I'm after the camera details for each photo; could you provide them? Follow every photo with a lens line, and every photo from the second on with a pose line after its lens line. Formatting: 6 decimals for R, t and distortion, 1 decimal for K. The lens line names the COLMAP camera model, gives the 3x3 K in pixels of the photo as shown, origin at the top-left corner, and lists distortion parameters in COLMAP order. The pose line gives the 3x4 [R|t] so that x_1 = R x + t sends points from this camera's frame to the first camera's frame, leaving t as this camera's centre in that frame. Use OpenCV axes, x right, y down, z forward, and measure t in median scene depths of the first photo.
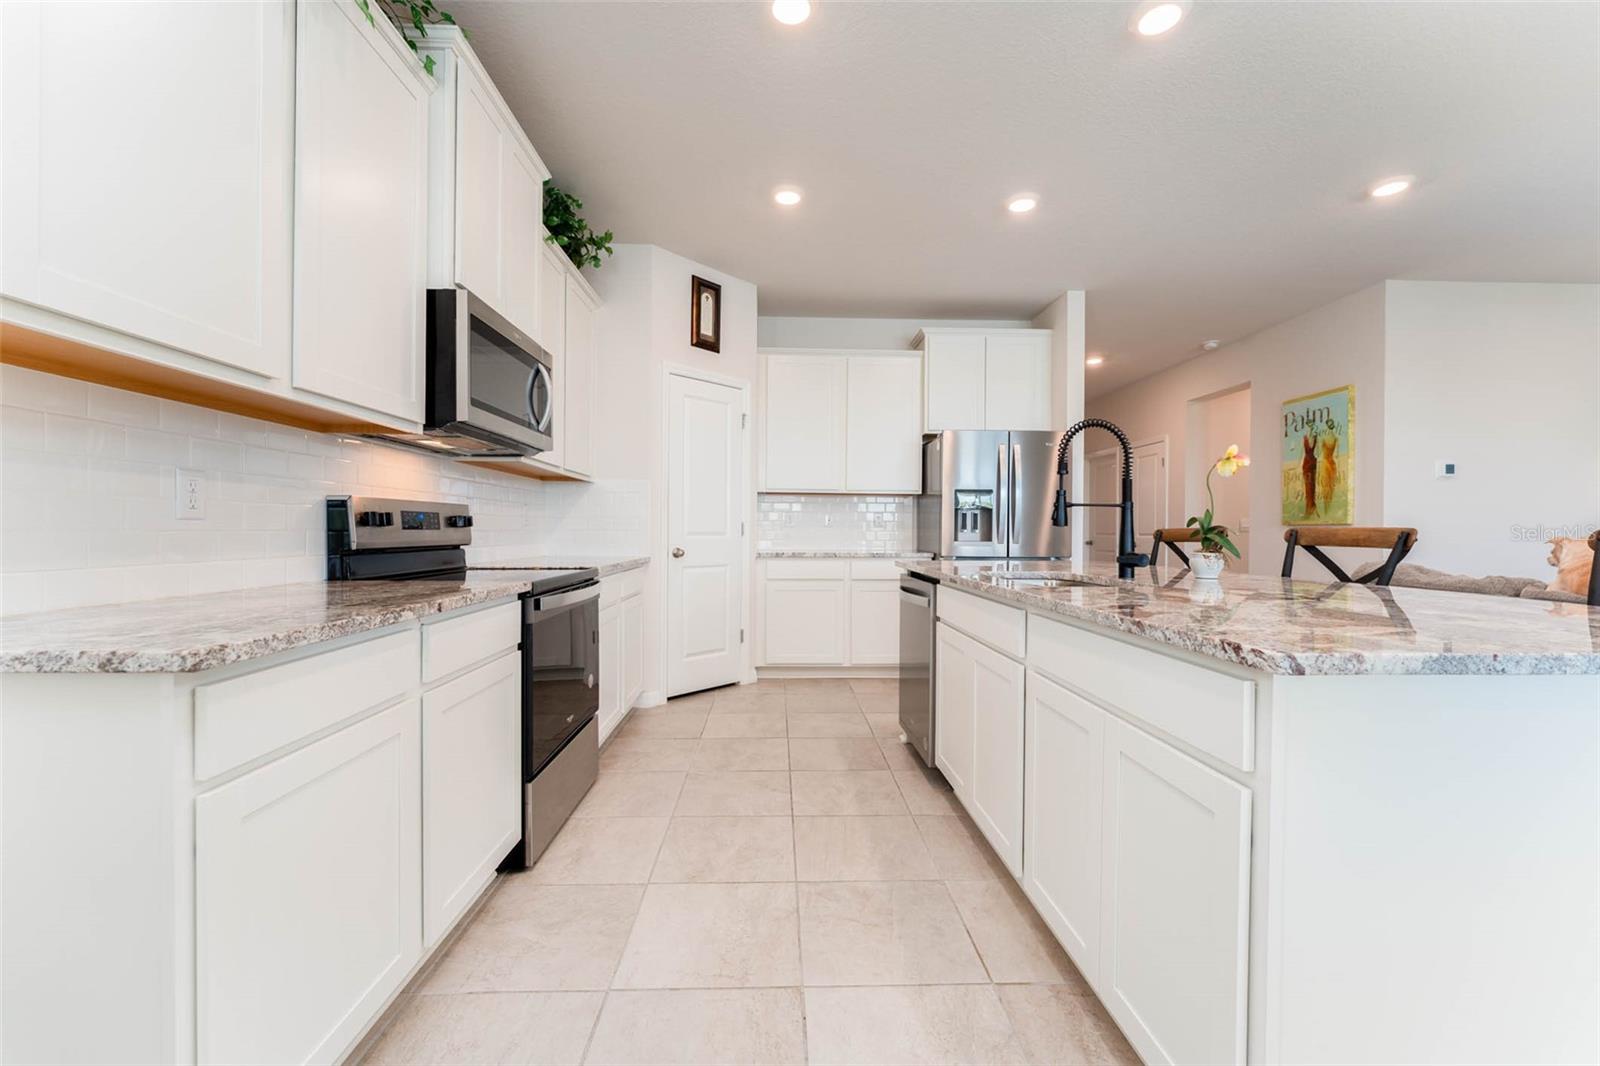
lens RADIAL K [[644.9, 0, 799.0], [0, 644.9, 526.6], [0, 0, 1]] dist [0.004136, -0.001197]
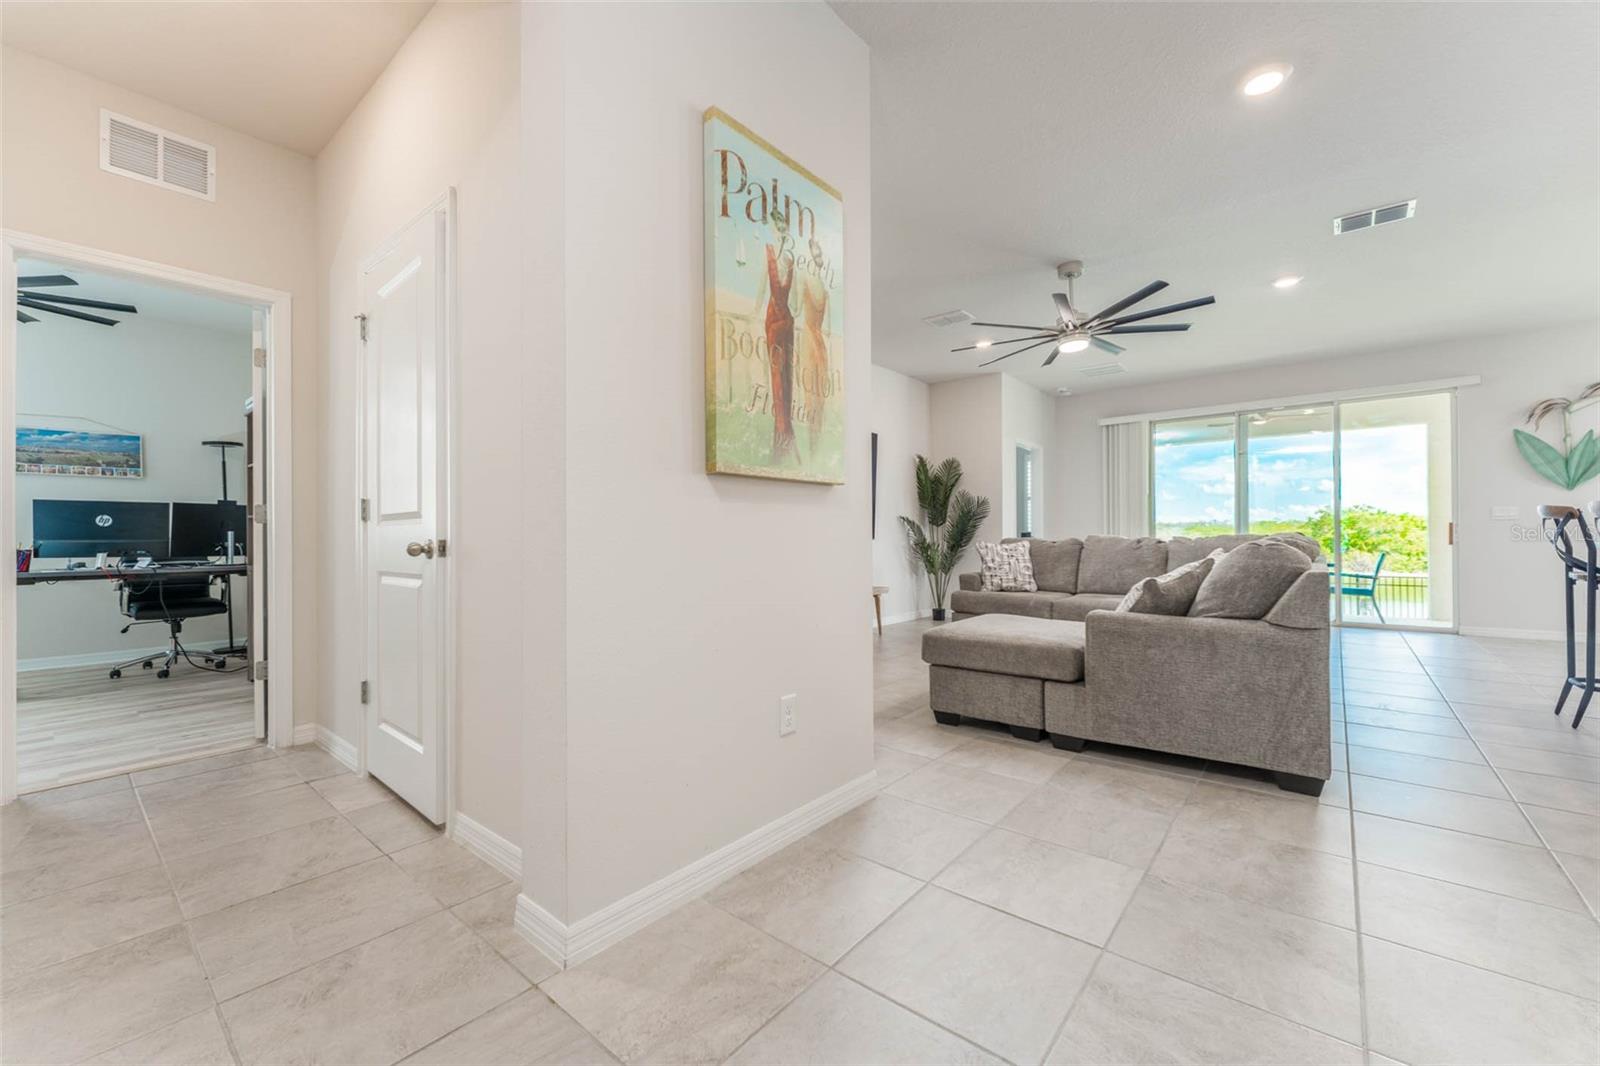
lens RADIAL K [[644.9, 0, 794.0], [0, 644.9, 535.0], [0, 0, 1]] dist [0.004136, -0.001197]
pose [[-0.745077, 0.002518, 0.666974, 0.610094], [-0.001789, 0.999982, -0.005775, 0.039228], [-0.666976, -0.005496, -0.745059, 1.503527]]
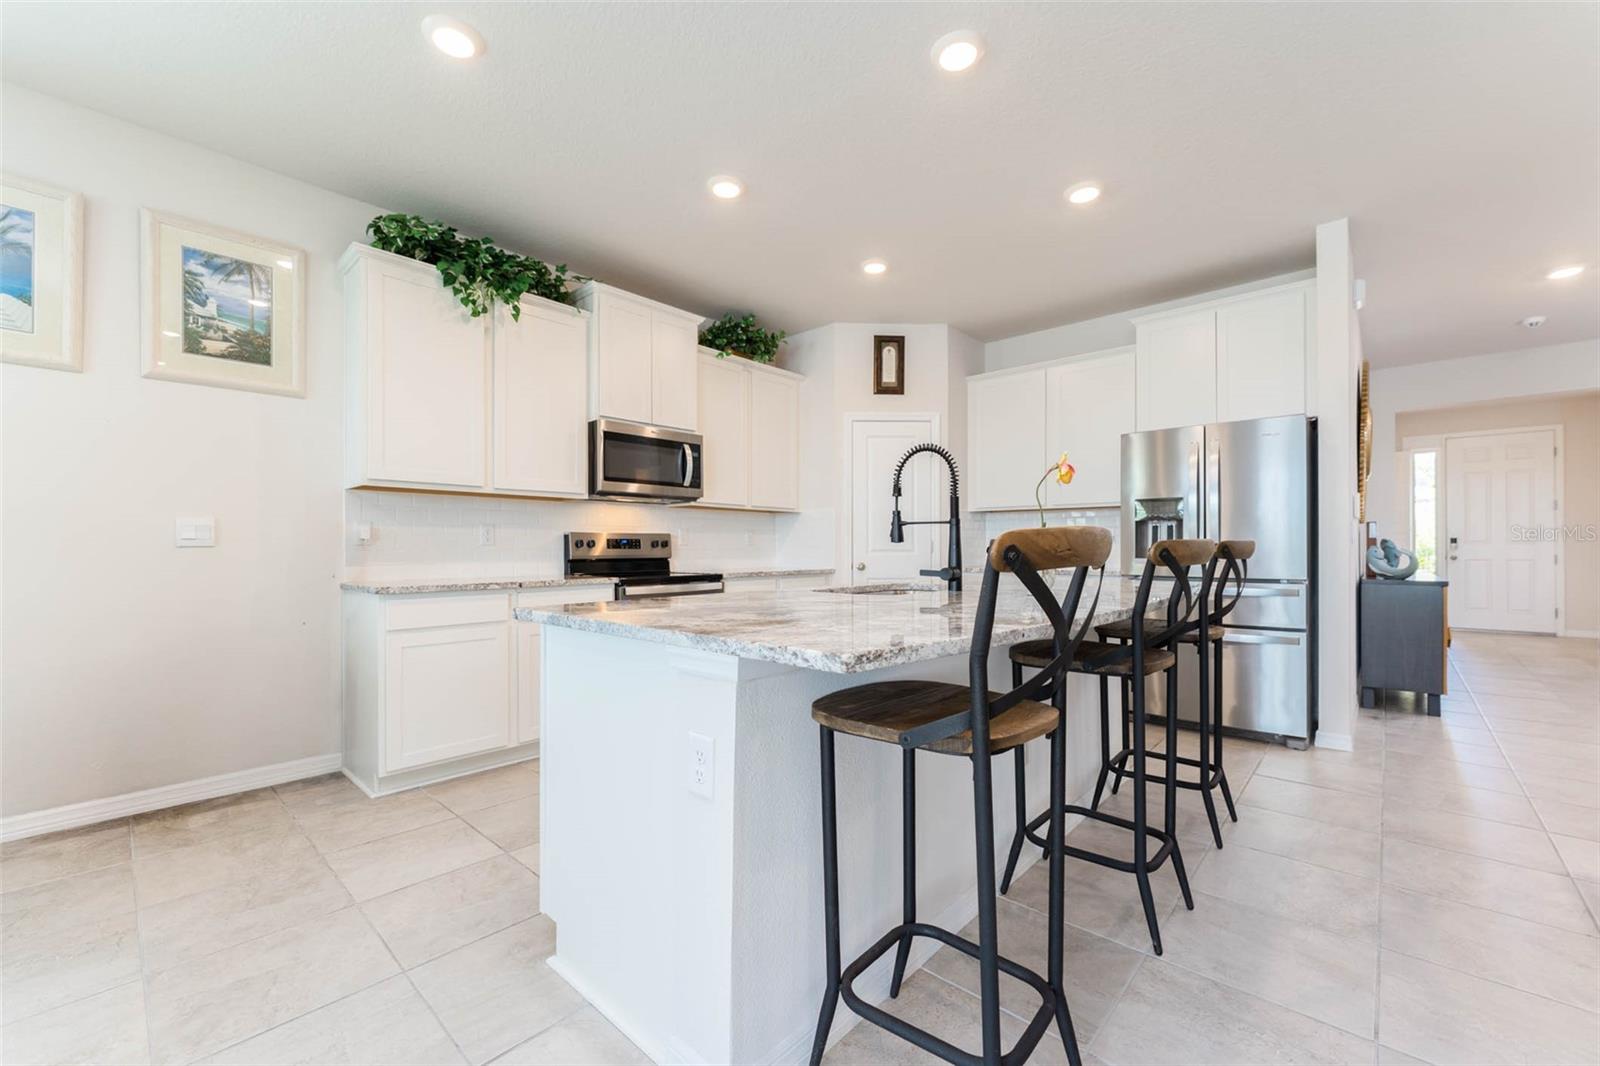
lens RADIAL K [[644.9, 0, 791.7], [0, 644.9, 549.3], [0, 0, 1]] dist [0.004136, -0.001197]
pose [[0.708717, -0.004465, -0.705479, 0.553357], [0.010035, 0.999943, 0.003753, 0.002386], [0.705421, -0.009739, 0.708721, 0.035160]]
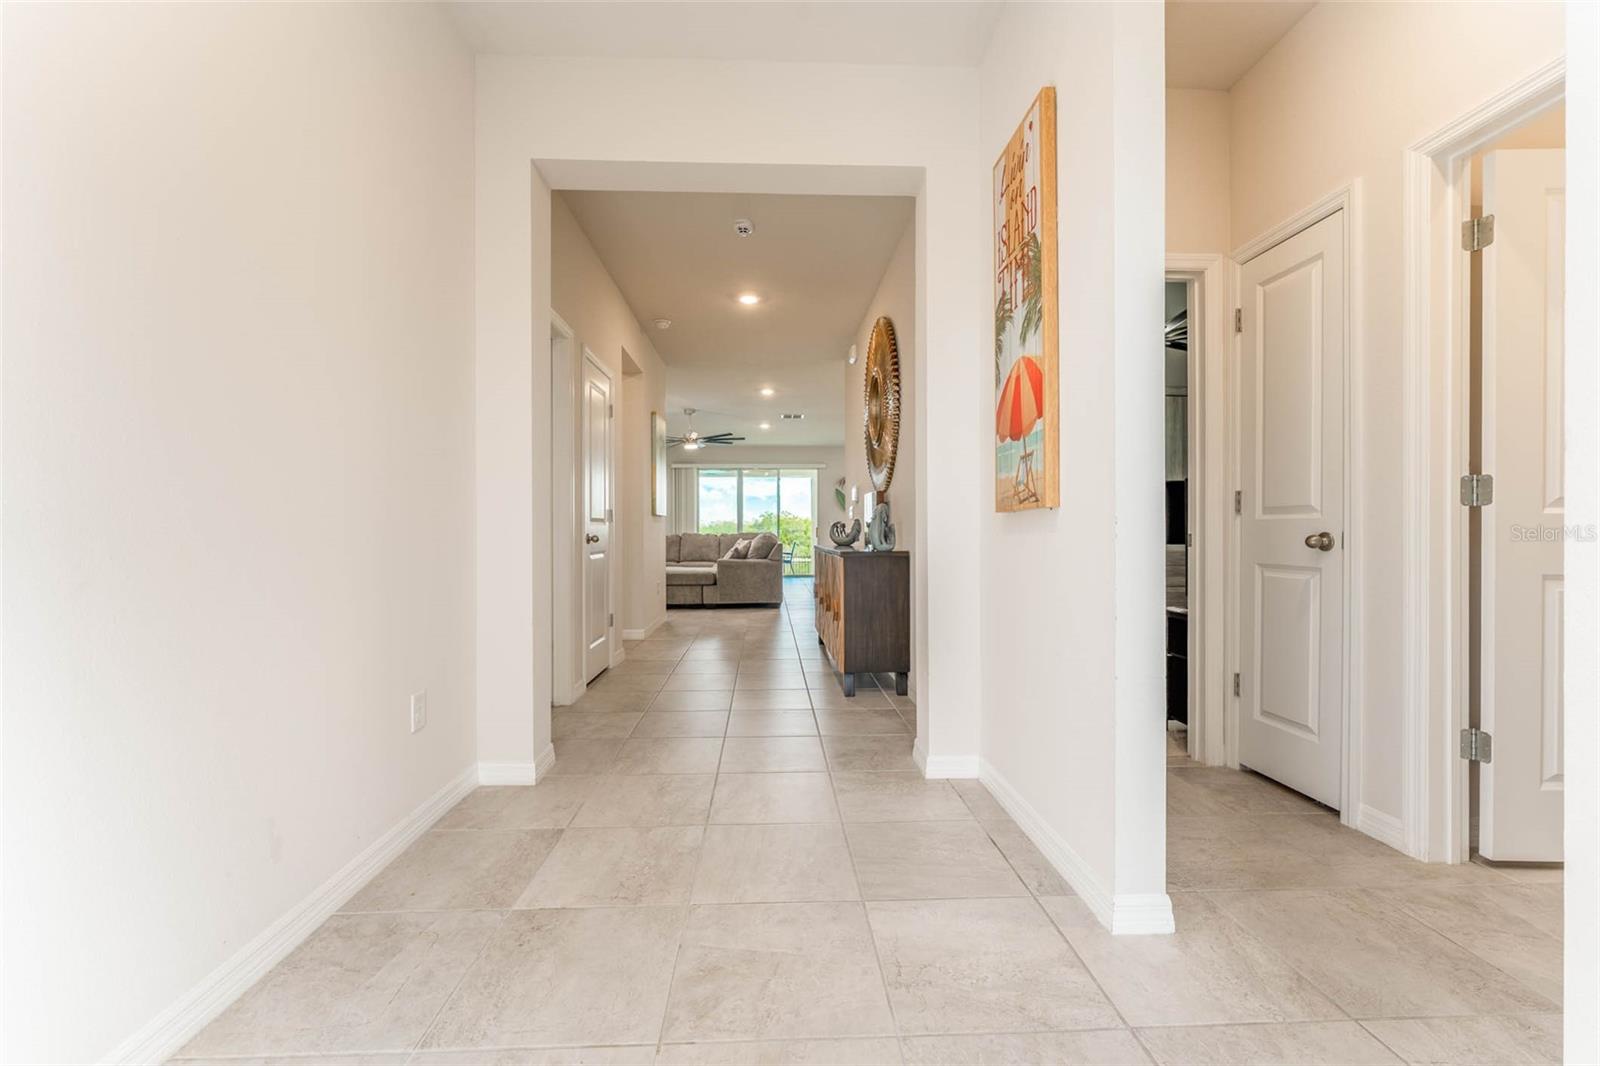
lens RADIAL K [[644.9, 0, 794.2], [0, 644.9, 535.2], [0, 0, 1]] dist [0.004136, -0.001197]
pose [[-0.999981, 0.000392, -0.006184, 0.615870], [0.000408, 0.999997, -0.002488, 0.048448], [0.006183, -0.002490, -0.999978, 2.701377]]
